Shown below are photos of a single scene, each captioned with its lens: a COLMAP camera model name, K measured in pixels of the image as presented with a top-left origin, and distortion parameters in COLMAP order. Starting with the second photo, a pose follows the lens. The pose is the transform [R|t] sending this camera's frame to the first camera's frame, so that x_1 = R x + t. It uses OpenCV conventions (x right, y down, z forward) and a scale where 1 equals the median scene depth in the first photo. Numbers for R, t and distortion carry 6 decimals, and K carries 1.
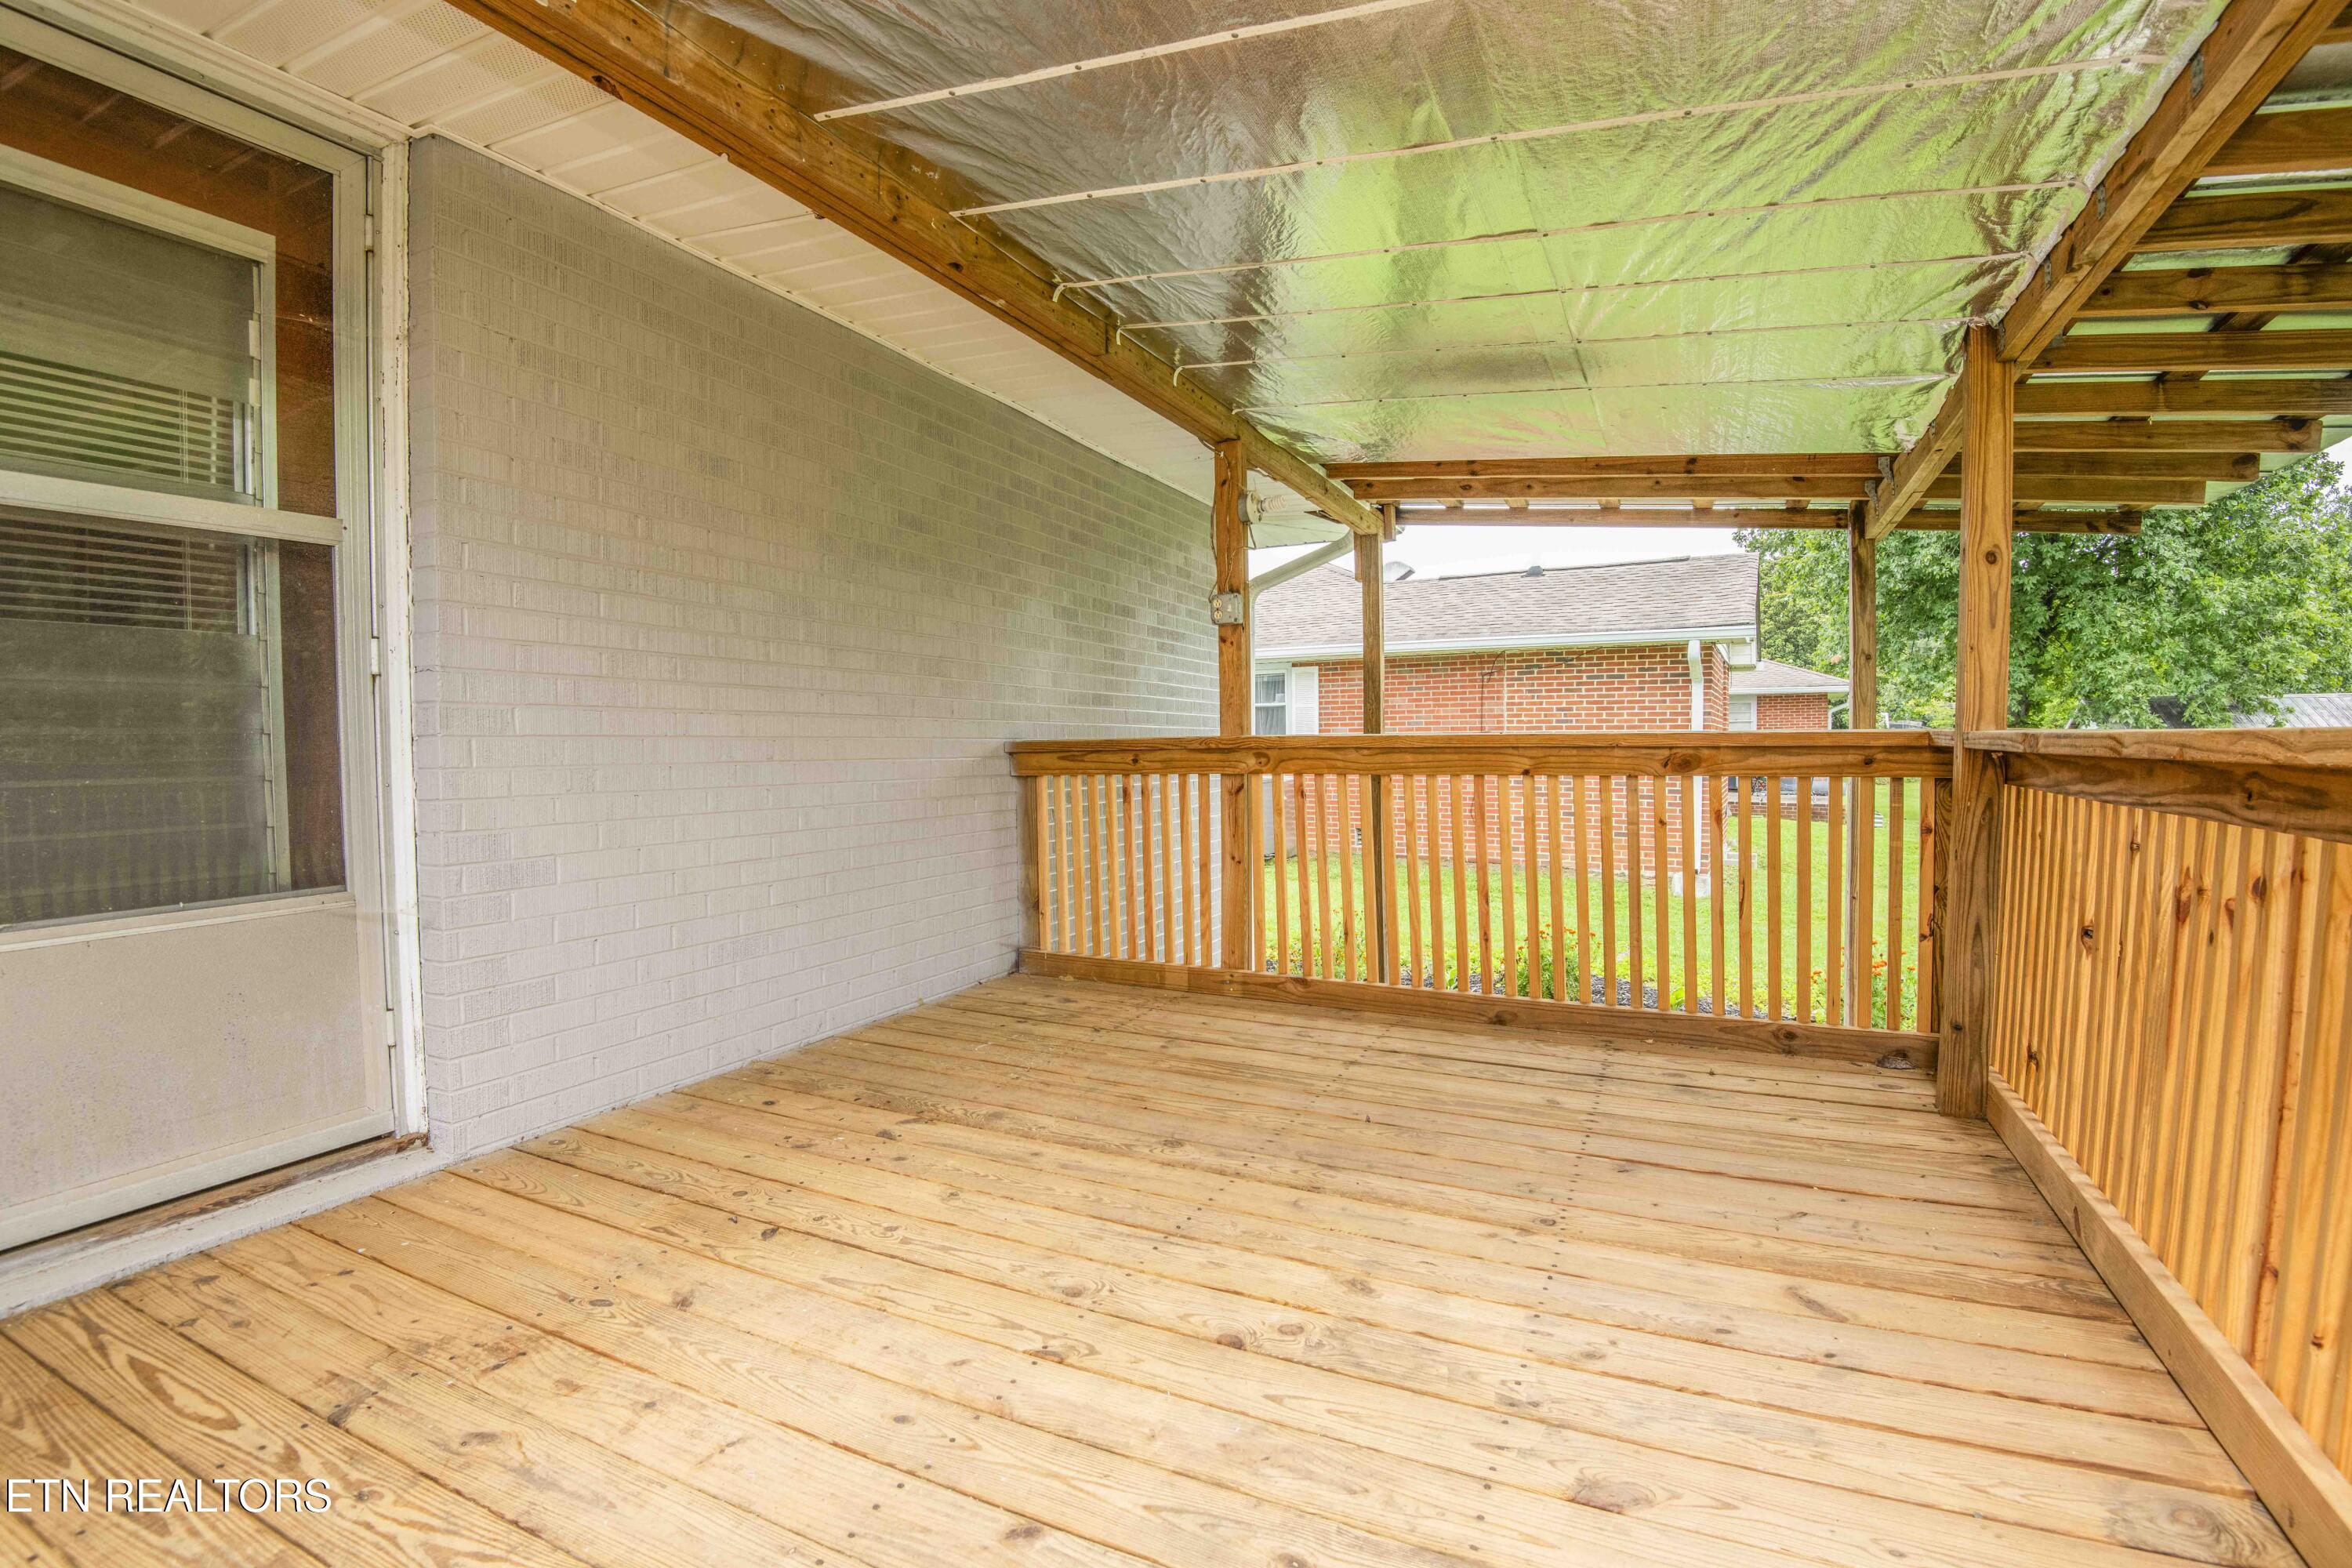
lens RADIAL K [[1078.5, 0, 1176.0], [0, 1078.5, 784.0], [0, 0, 1]] dist [-0.018463, -0.000125]
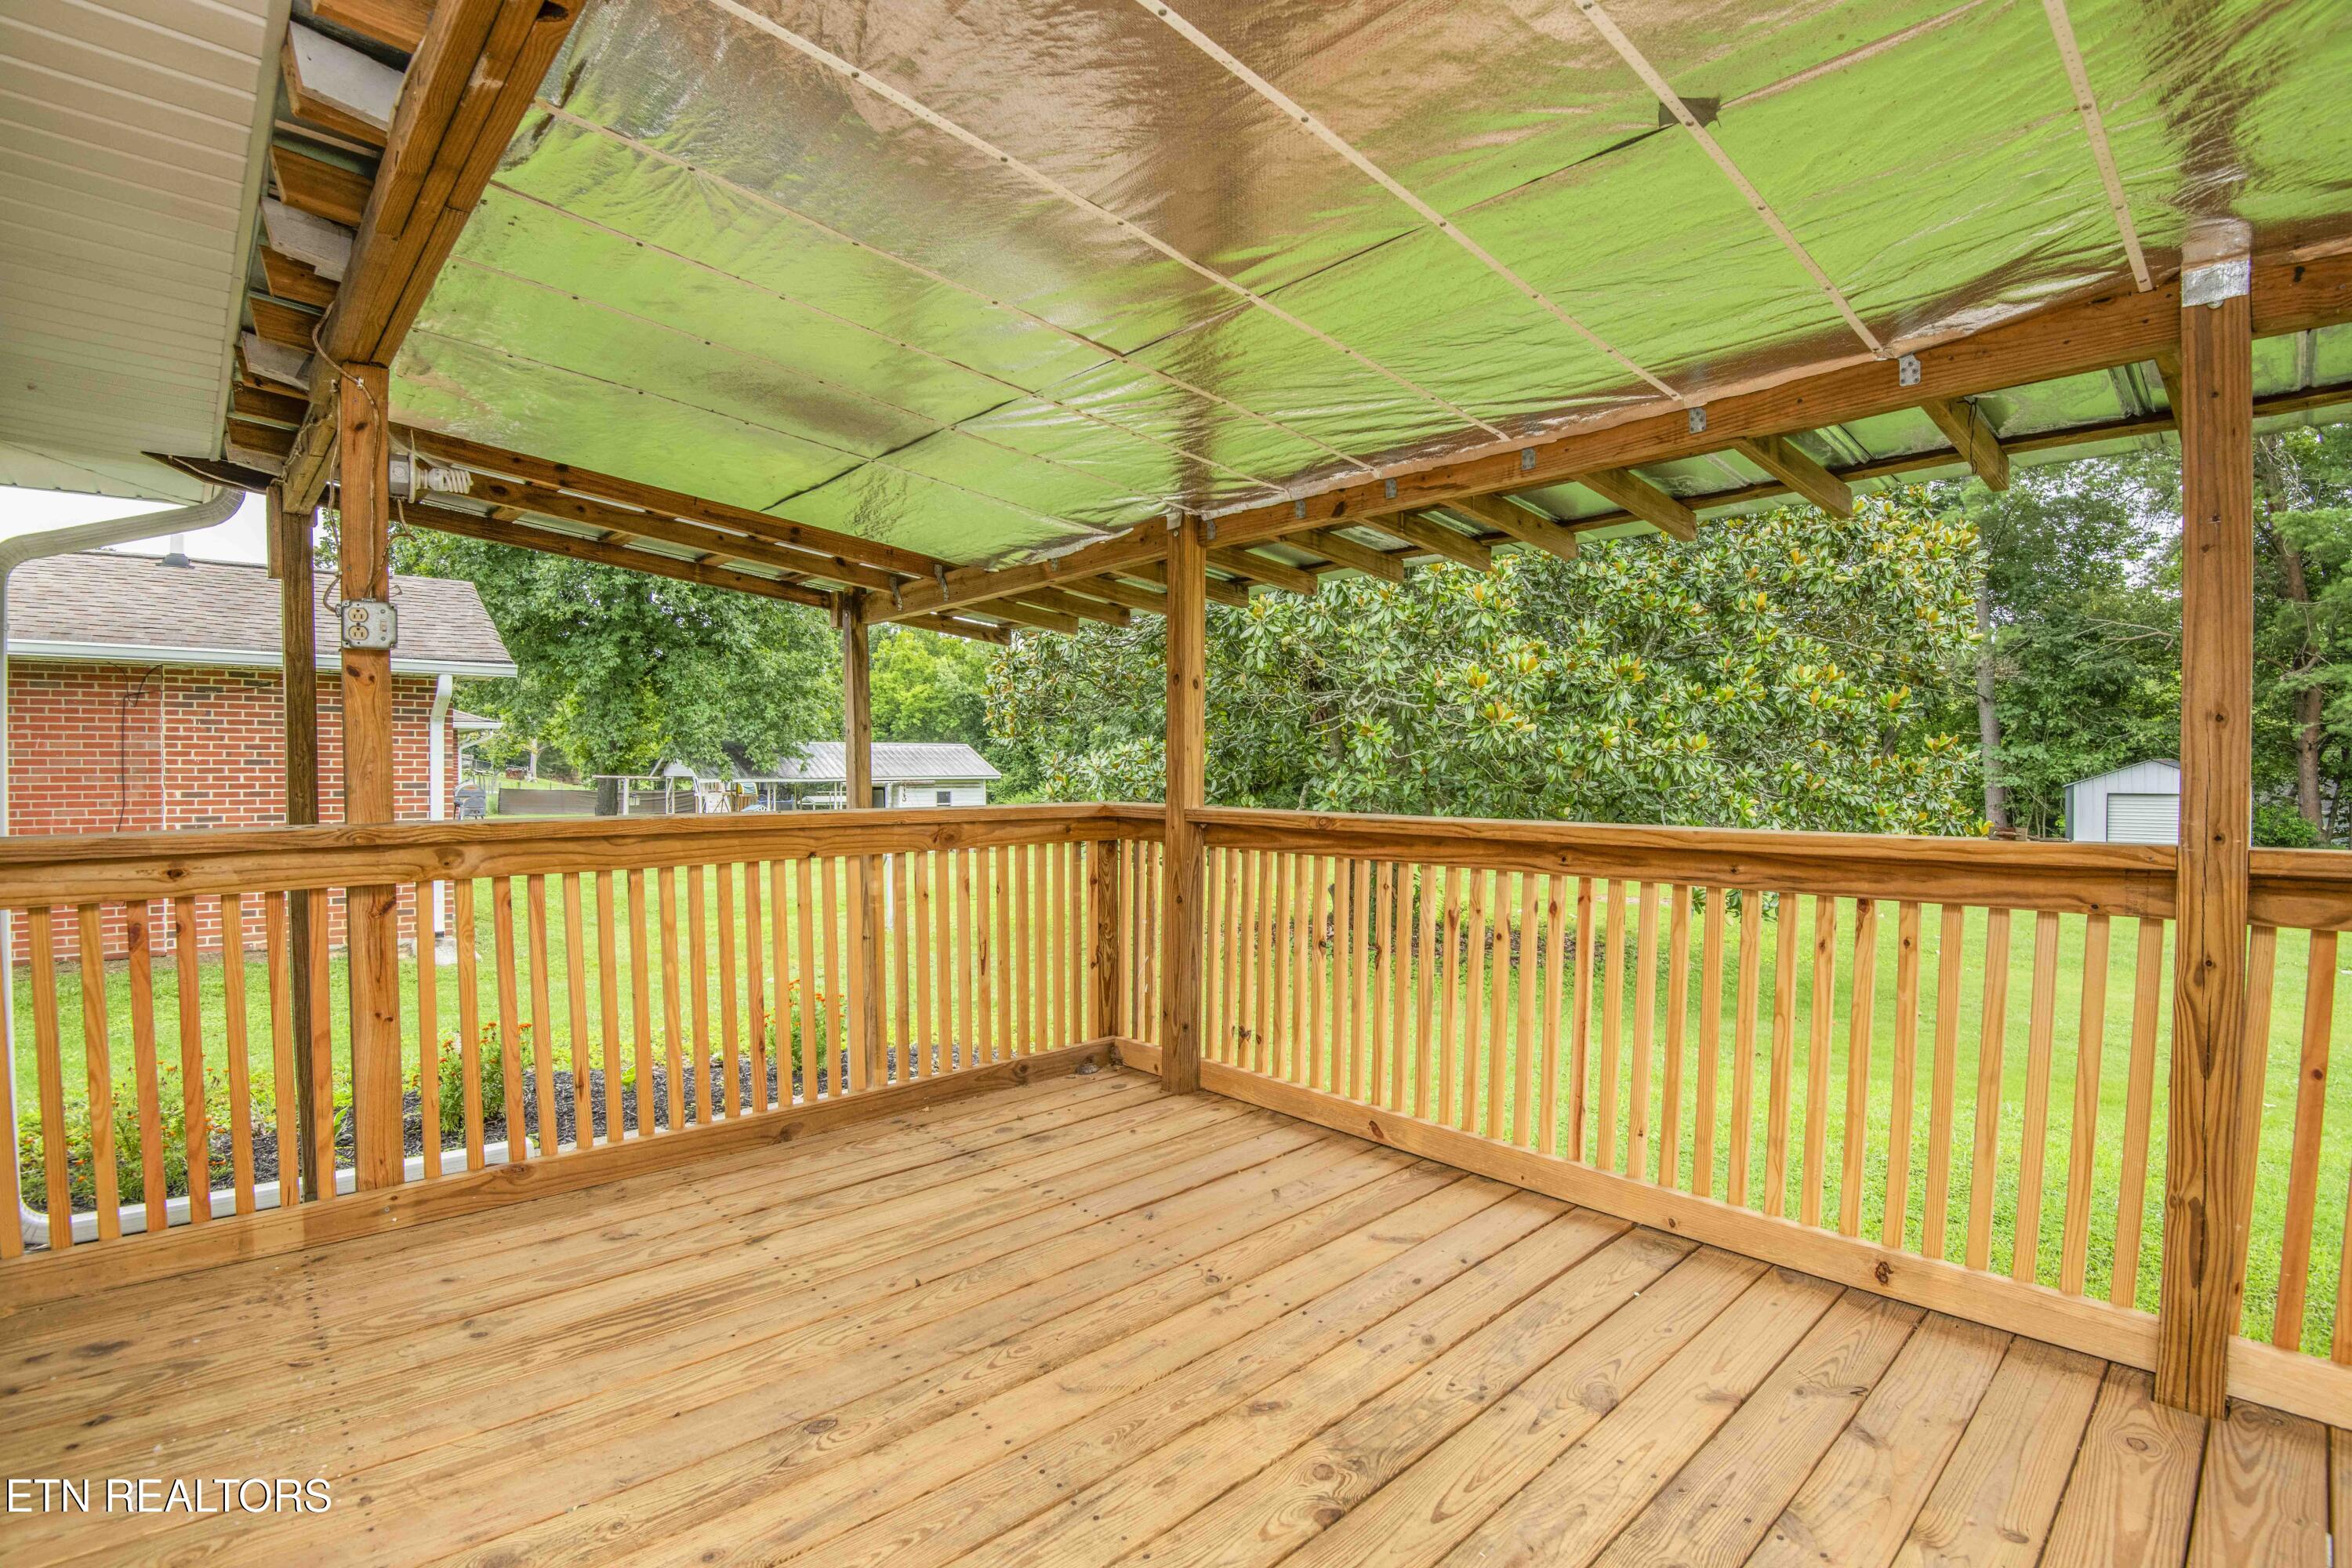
lens RADIAL K [[1087.4, 0, 1183.8], [0, 1087.4, 781.8], [0, 0, 1]] dist [-0.004438, -0.019886]
pose [[0.372613, -0.007416, 0.927957, -0.464729], [0.036688, 0.999304, -0.006746, -0.062361], [-0.927261, 0.036558, 0.372626, 0.403243]]
